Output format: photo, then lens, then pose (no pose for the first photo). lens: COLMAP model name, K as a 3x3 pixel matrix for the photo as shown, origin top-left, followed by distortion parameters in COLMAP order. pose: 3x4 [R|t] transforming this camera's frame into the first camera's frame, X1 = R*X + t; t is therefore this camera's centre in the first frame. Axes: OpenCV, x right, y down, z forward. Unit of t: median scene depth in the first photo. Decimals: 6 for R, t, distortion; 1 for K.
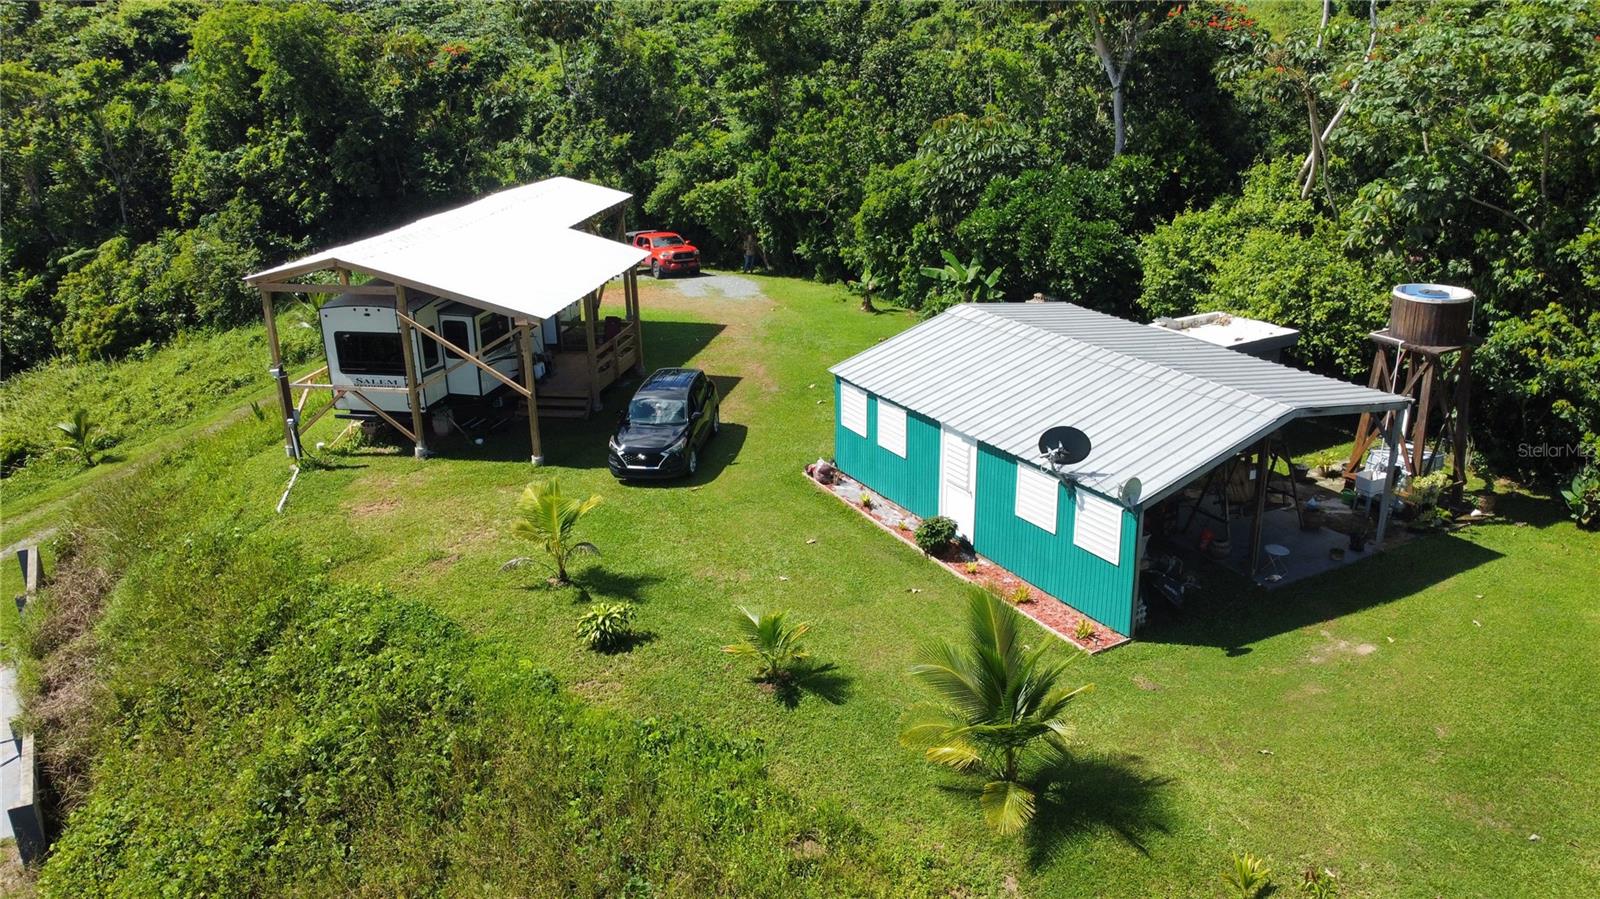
lens RADIAL K [[1211.1, 0, 792.6], [0, 1211.1, 449.5], [0, 0, 1]] dist [-0.002497, -0.004828]
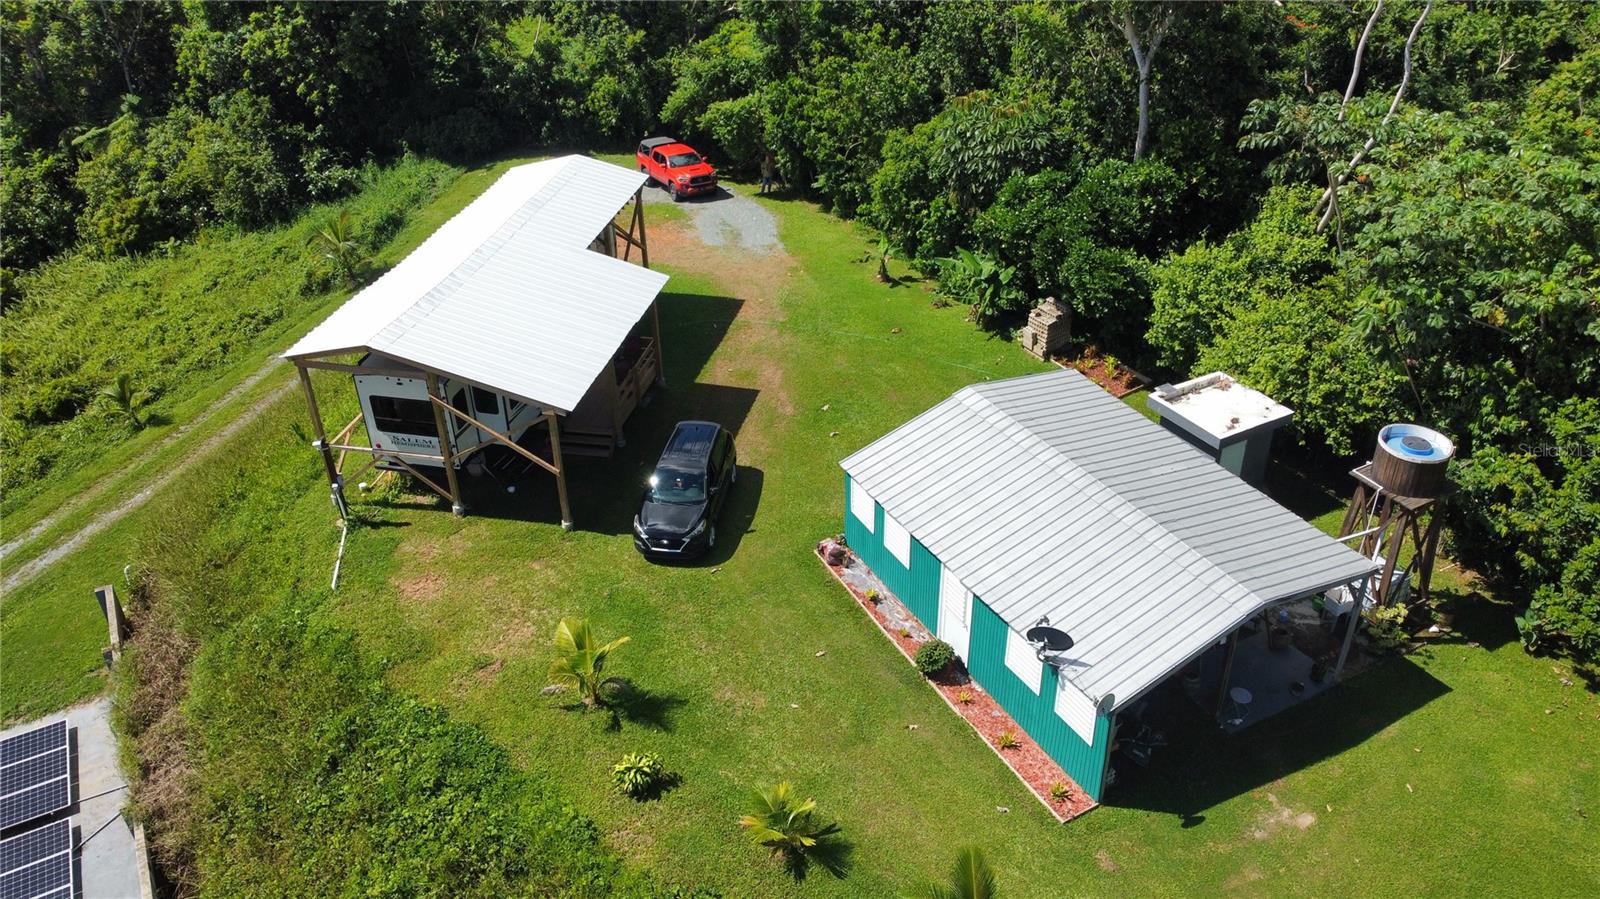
lens RADIAL K [[1211.1, 0, 792.6], [0, 1211.1, 449.5], [0, 0, 1]] dist [-0.002497, -0.004828]
pose [[0.999843, 0.009003, -0.015286, 0.004352], [-0.005417, 0.975450, 0.220153, -0.289359], [0.016893, -0.220035, 0.975346, -0.027136]]
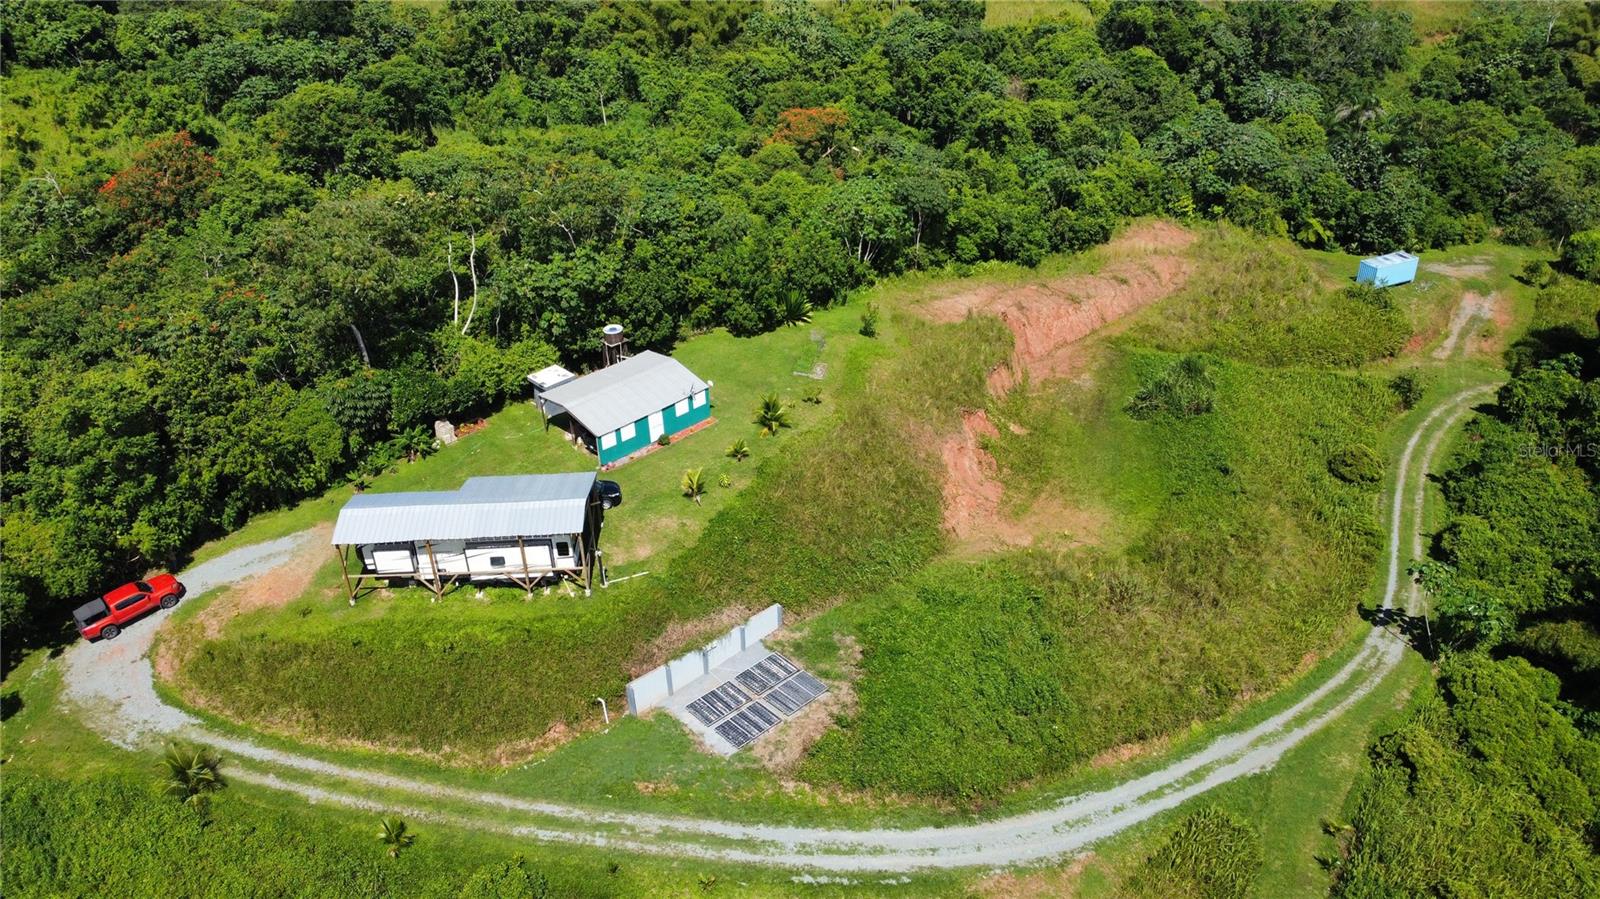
lens RADIAL K [[1211.1, 0, 792.6], [0, 1211.1, 449.5], [0, 0, 1]] dist [-0.002497, -0.004828]
pose [[-0.246455, -0.465003, 0.850313, -2.405851], [0.365809, 0.767843, 0.525929, -1.308957], [-0.897465, 0.440670, -0.019137, 0.607587]]
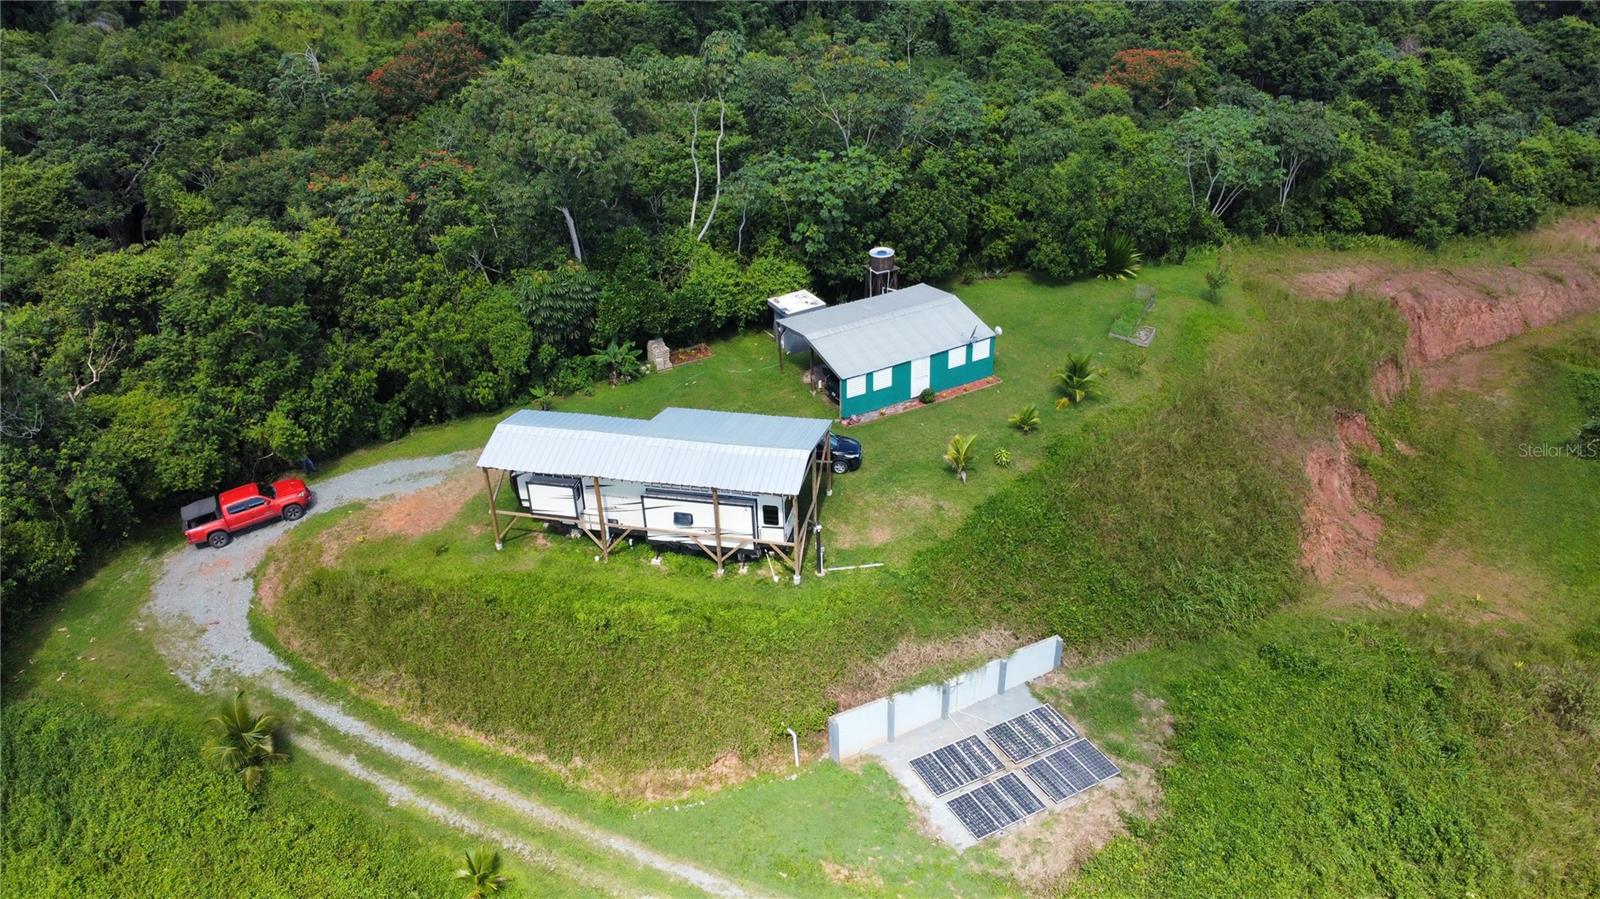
lens RADIAL K [[1211.1, 0, 792.6], [0, 1211.1, 449.5], [0, 0, 1]] dist [-0.002497, -0.004828]
pose [[0.002771, -0.479871, 0.877335, -1.849170], [0.368991, 0.815917, 0.445113, -0.917343], [-0.929429, 0.322495, 0.179329, 0.681344]]
